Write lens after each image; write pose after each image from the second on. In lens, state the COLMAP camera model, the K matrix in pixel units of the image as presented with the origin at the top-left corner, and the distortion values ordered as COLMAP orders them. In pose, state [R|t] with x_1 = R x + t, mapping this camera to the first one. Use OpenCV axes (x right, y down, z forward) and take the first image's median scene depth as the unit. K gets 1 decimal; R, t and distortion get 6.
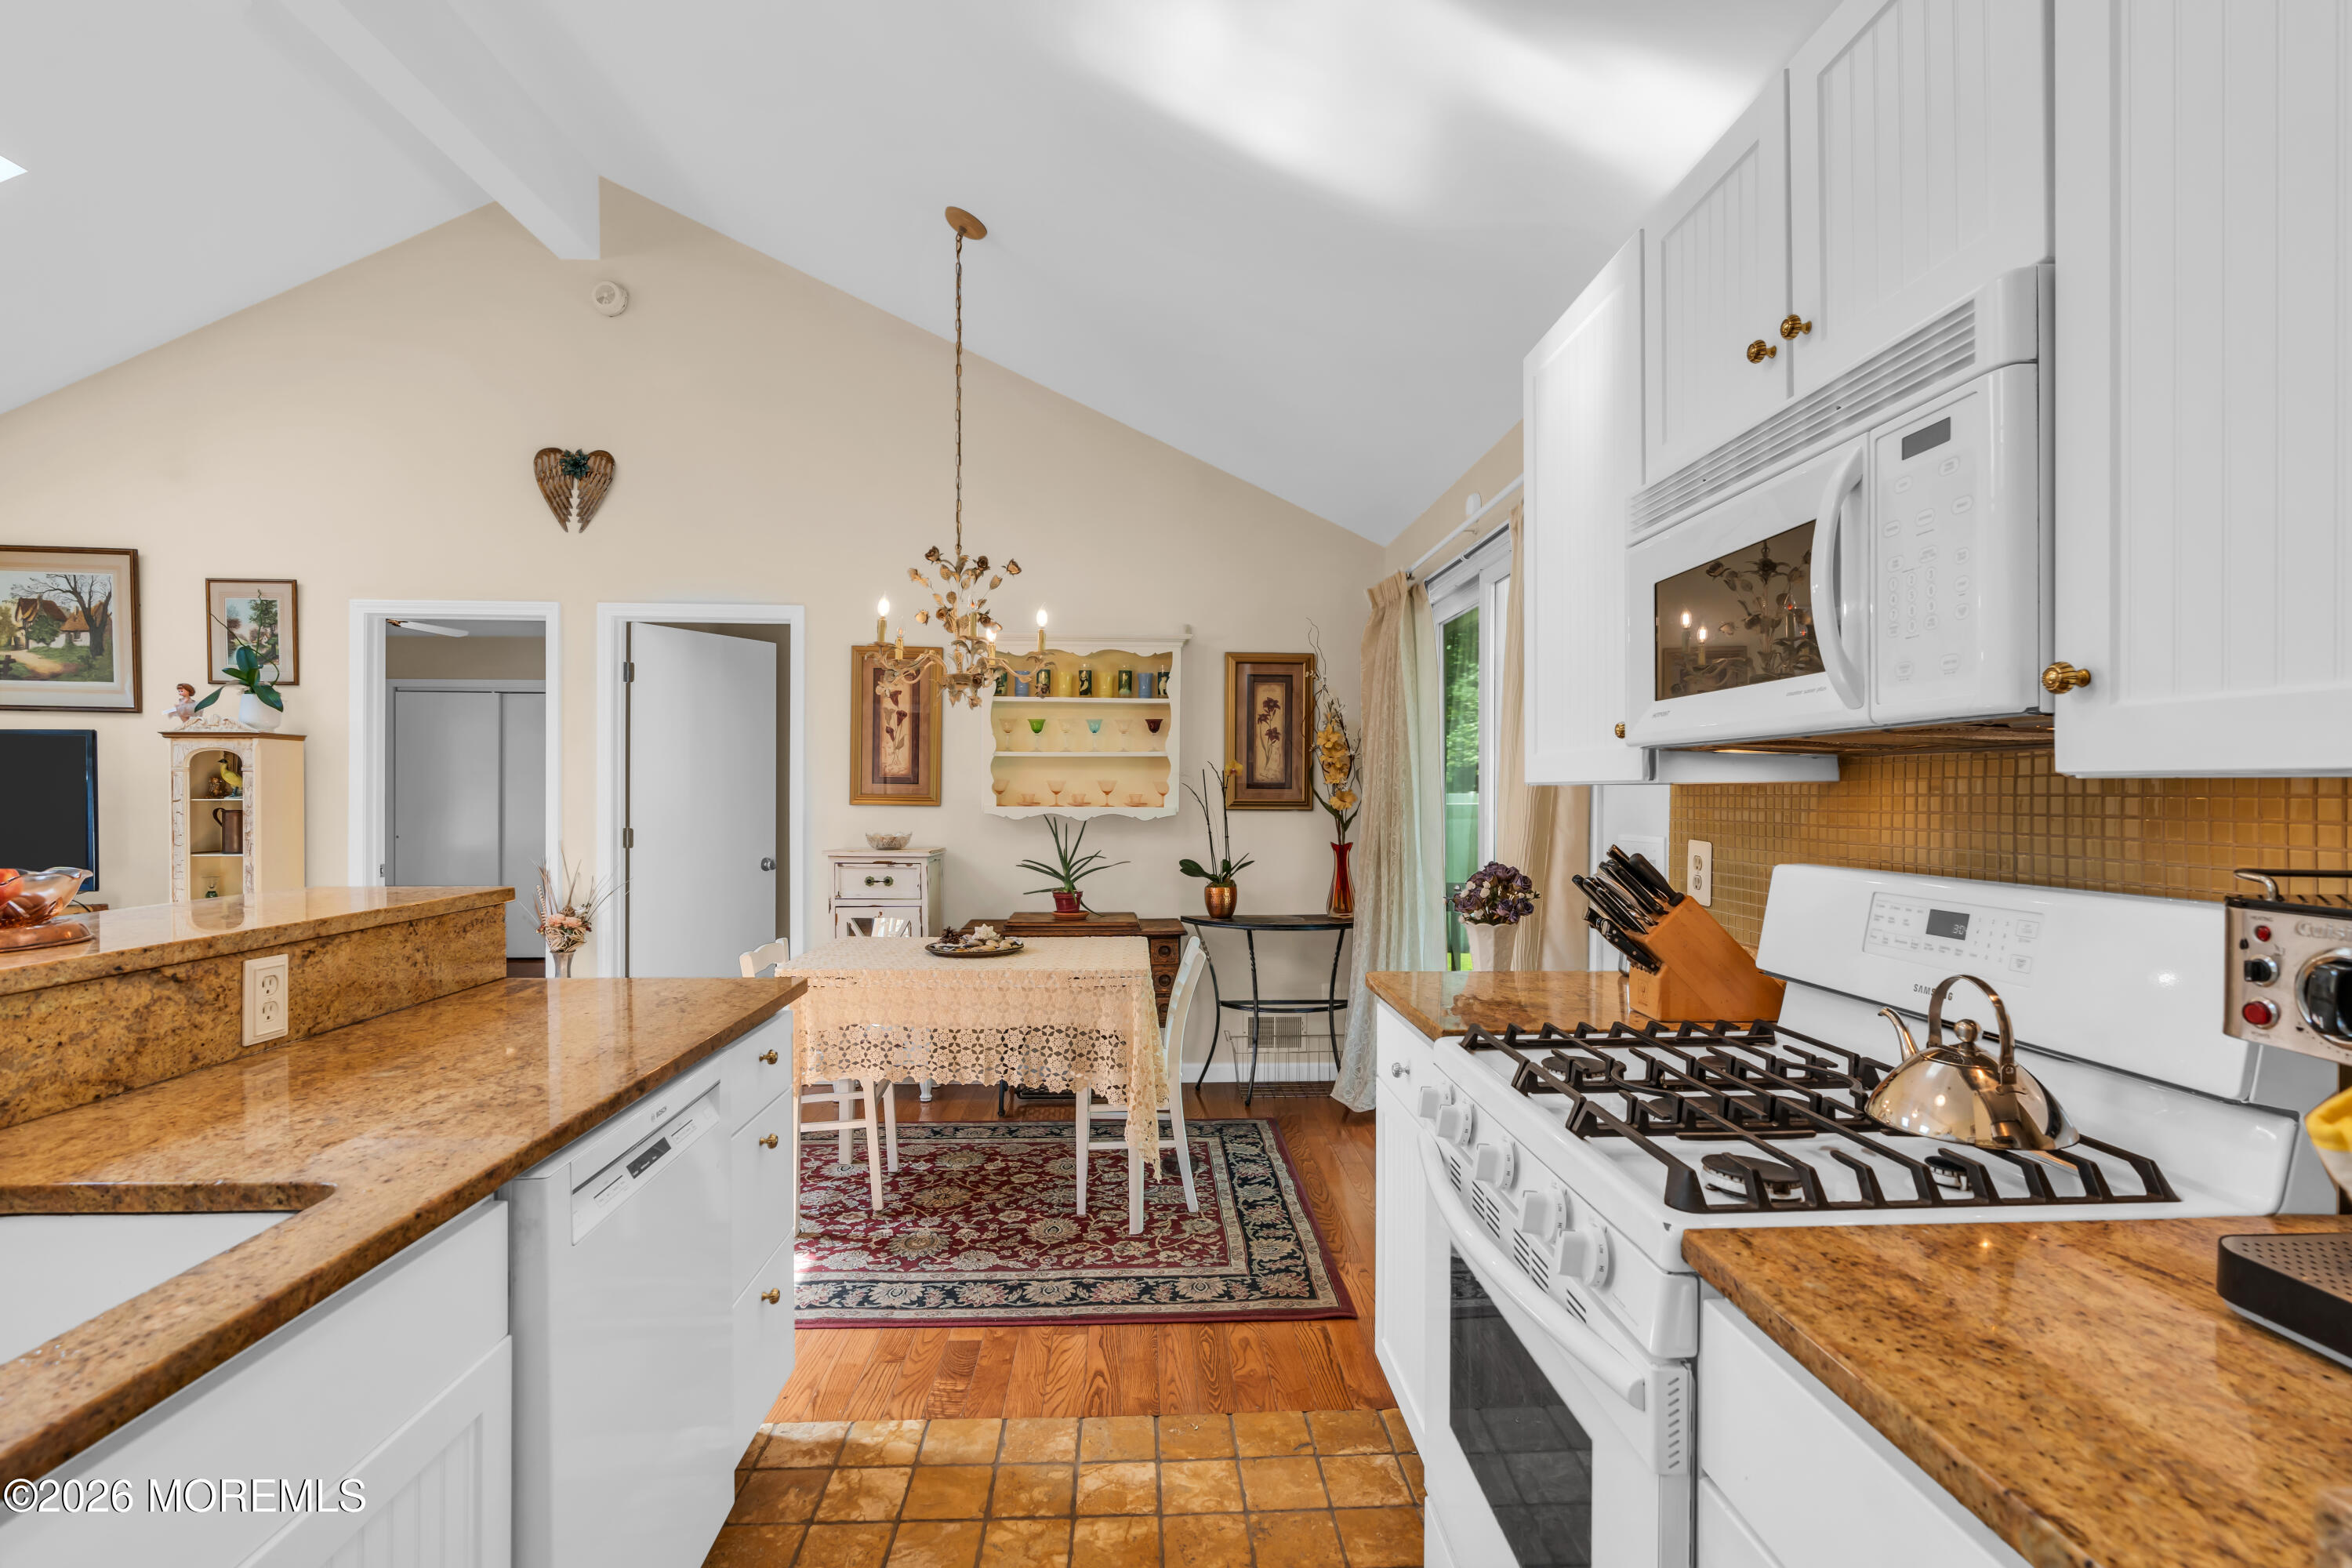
lens RADIAL K [[1065.3, 0, 1166.9], [0, 1065.3, 789.8], [0, 0, 1]] dist [-0.011326, 0.000149]
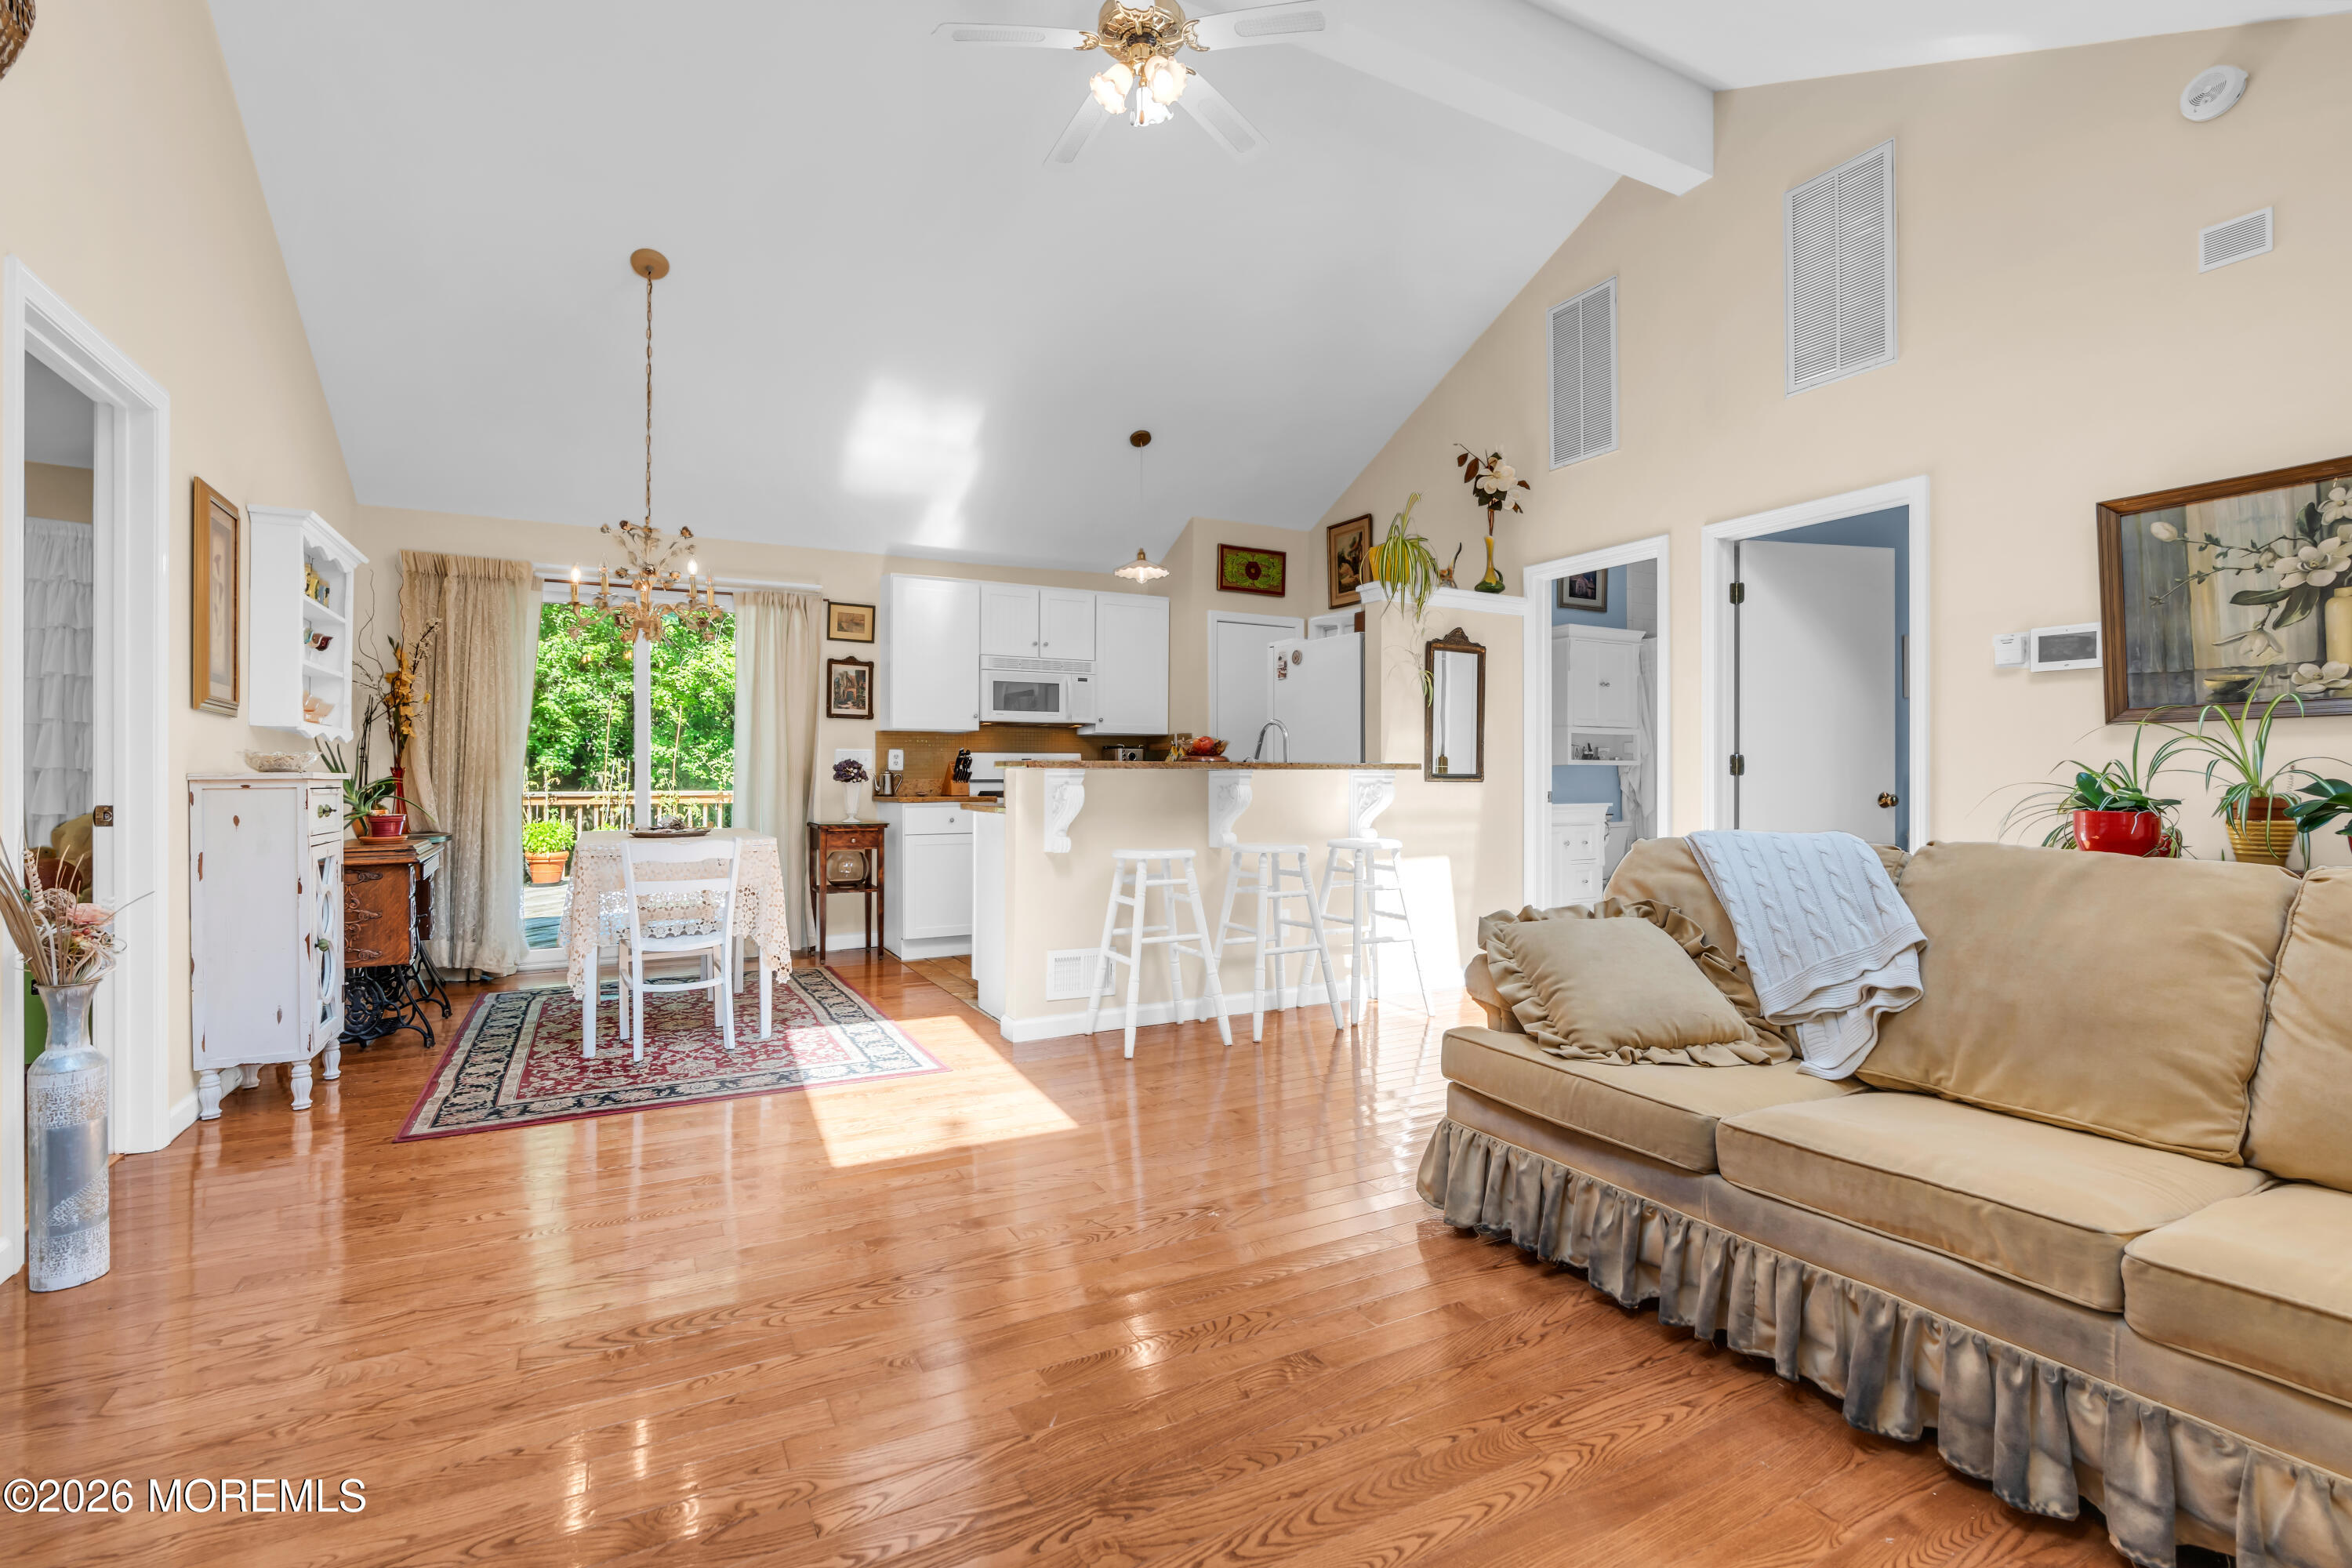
lens RADIAL K [[1036.2, 0, 1170.6], [0, 1036.2, 761.0], [0, 0, 1]] dist [-0.001475, -0.000088]
pose [[-0.436999, 0.011469, 0.899389, -1.853132], [-0.001727, 0.999906, -0.013590, 0.088476], [-0.899460, -0.007493, -0.436938, 1.167420]]
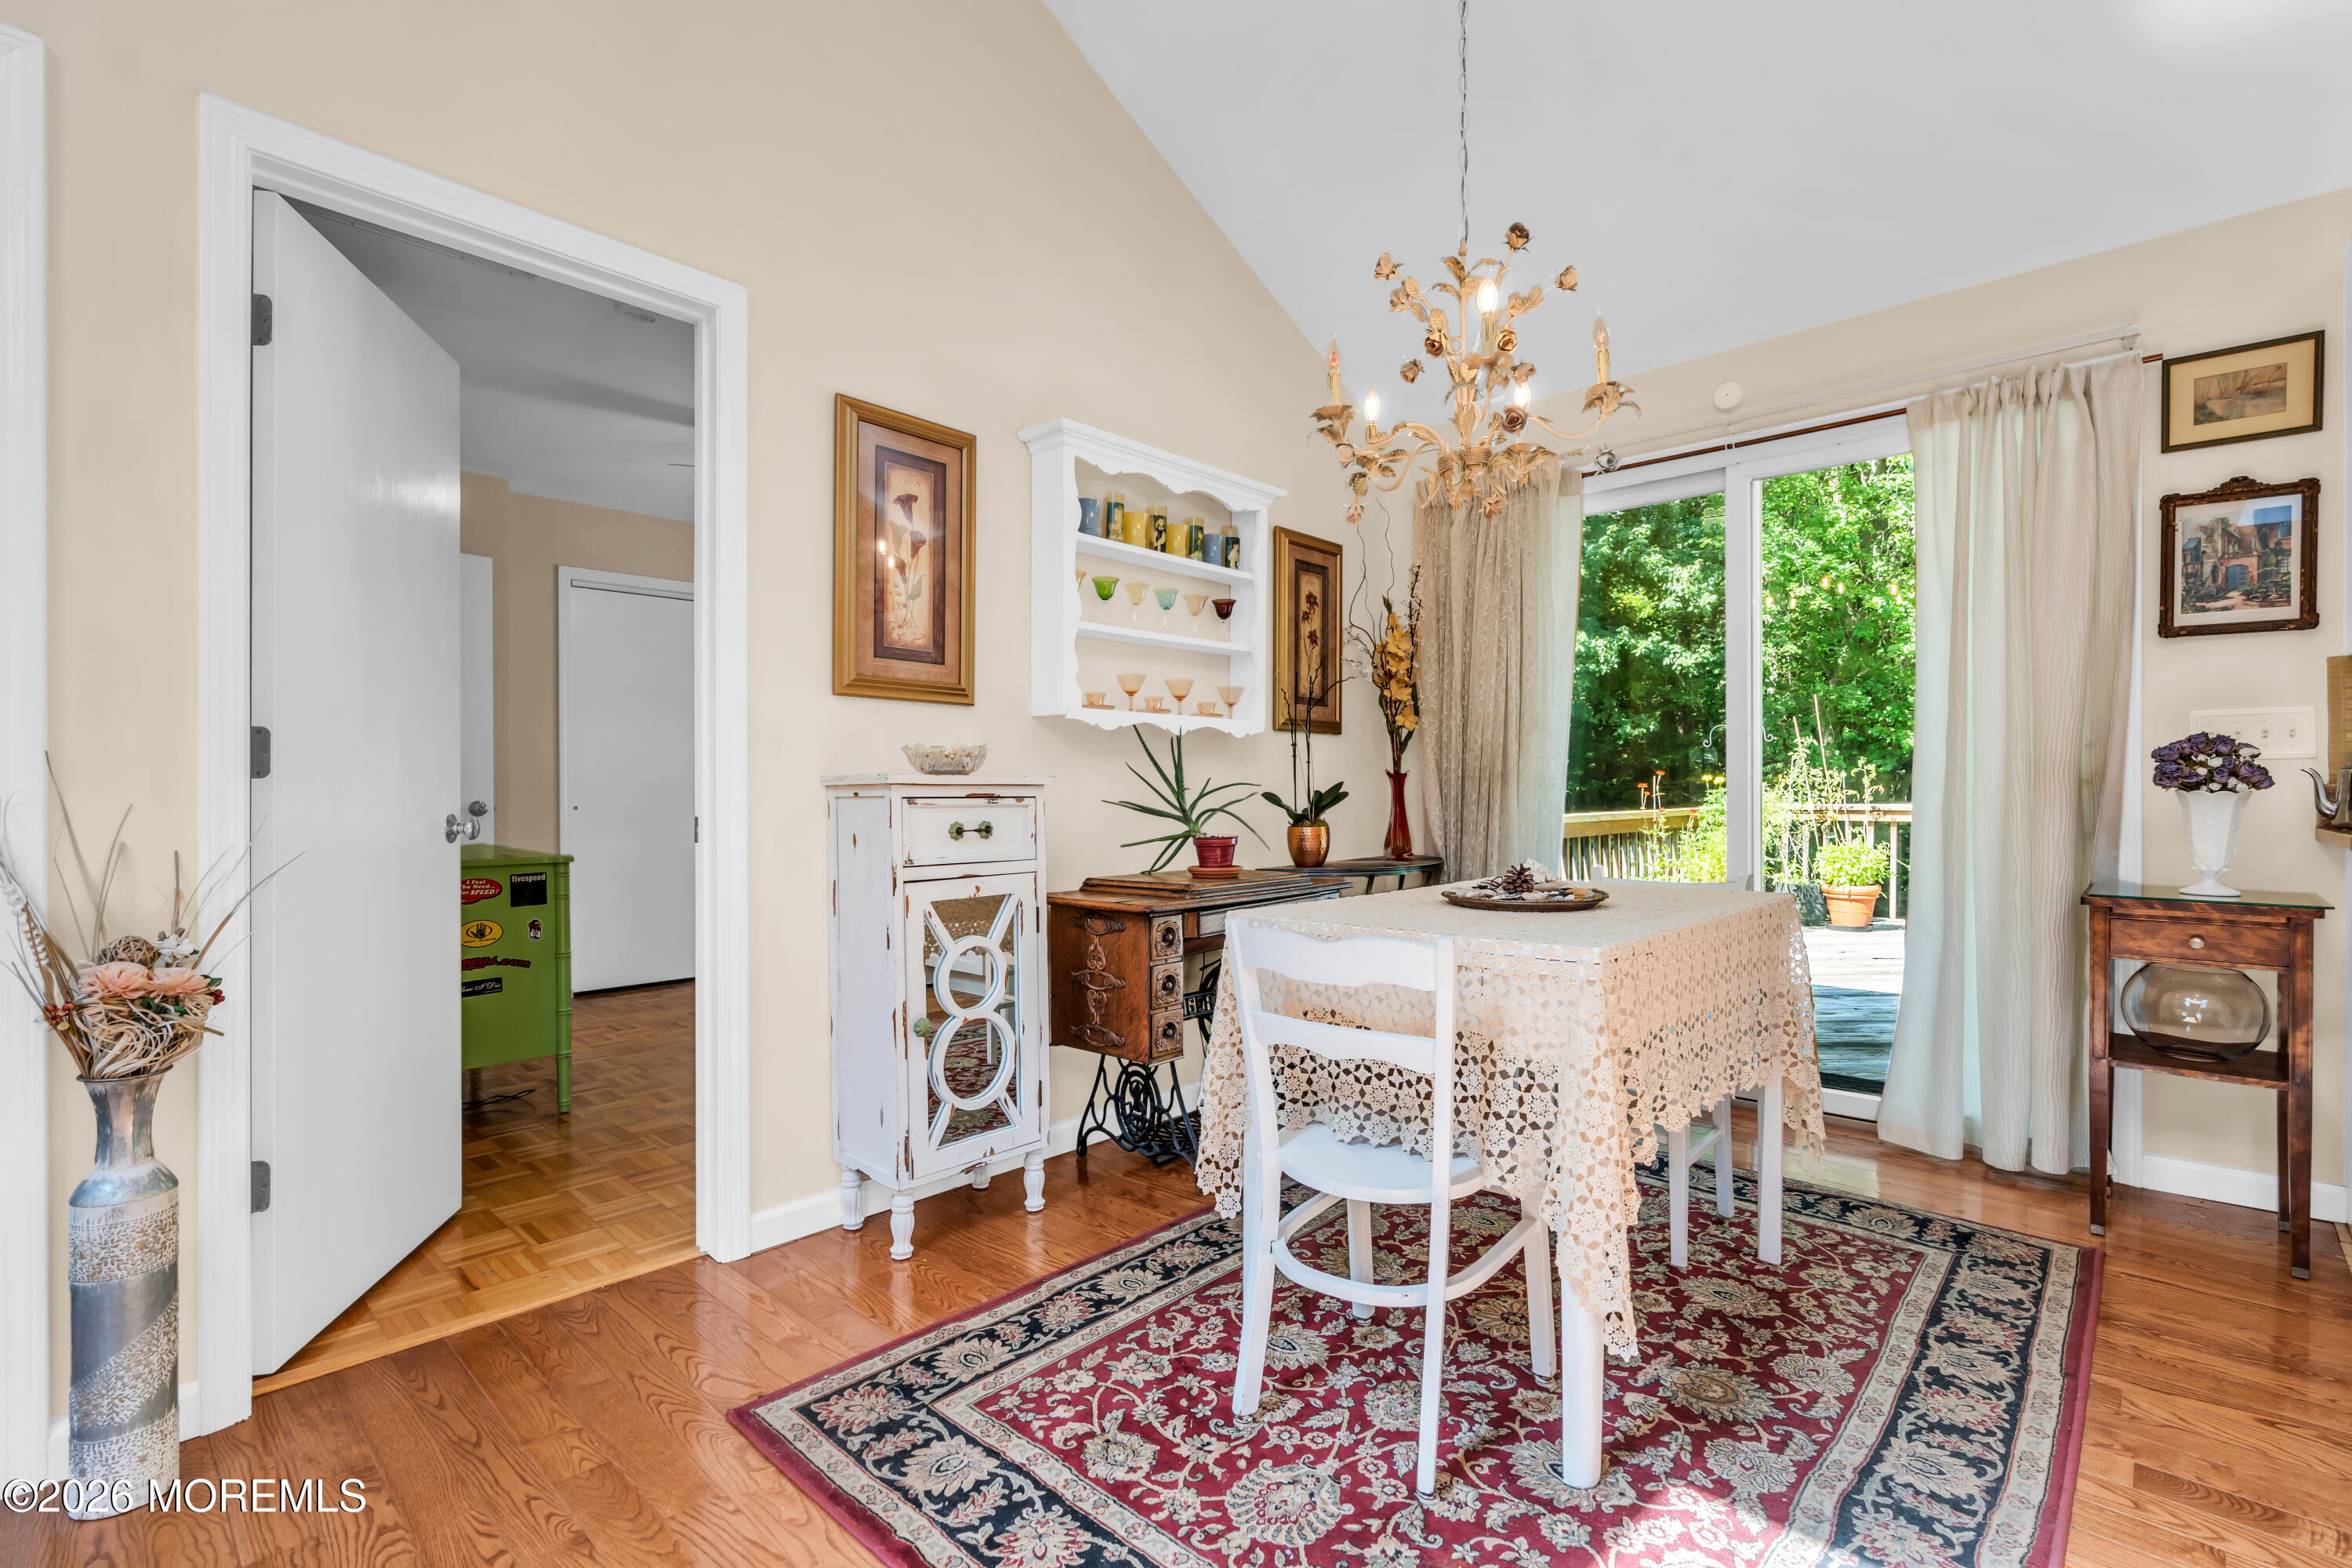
lens RADIAL K [[1065.3, 0, 1166.9], [0, 1065.3, 789.8], [0, 0, 1]] dist [-0.011326, 0.000149]
pose [[0.716085, -0.005200, 0.697994, -0.885401], [0.002577, 0.999985, 0.004806, 0.095697], [-0.698008, -0.001642, 0.716088, 0.822219]]
